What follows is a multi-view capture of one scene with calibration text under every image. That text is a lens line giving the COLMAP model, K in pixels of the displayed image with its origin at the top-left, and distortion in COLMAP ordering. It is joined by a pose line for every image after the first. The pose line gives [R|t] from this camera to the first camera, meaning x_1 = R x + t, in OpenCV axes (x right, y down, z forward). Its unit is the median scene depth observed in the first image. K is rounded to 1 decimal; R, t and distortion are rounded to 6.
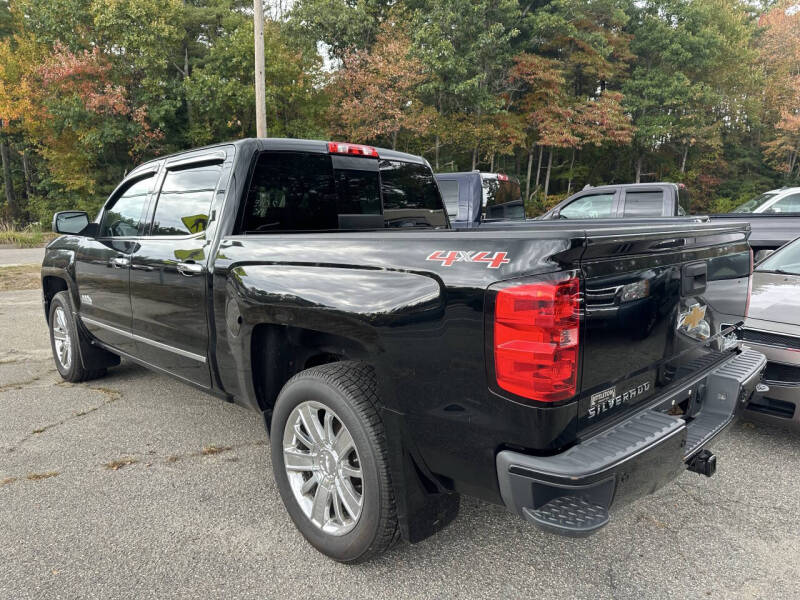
lens RADIAL K [[595.9, 0, 400.0], [0, 595.9, 300.0], [0, 0, 1]] dist [-0.007048, -0.005543]
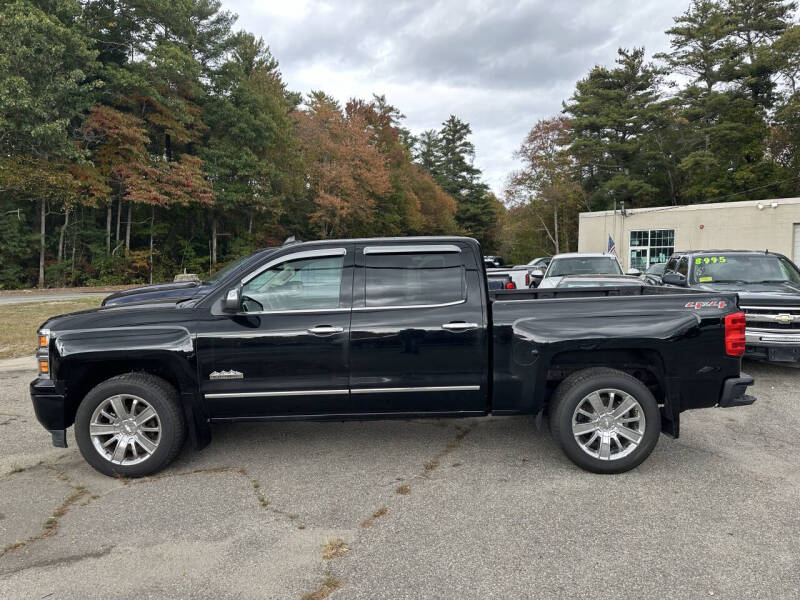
lens RADIAL K [[595.9, 0, 400.0], [0, 595.9, 300.0], [0, 0, 1]] dist [-0.007048, -0.005543]
pose [[0.710734, -0.028744, 0.702874, -0.135820], [0.092420, 0.994320, -0.052791, -0.004060], [-0.697364, 0.102480, 0.709353, 0.009863]]
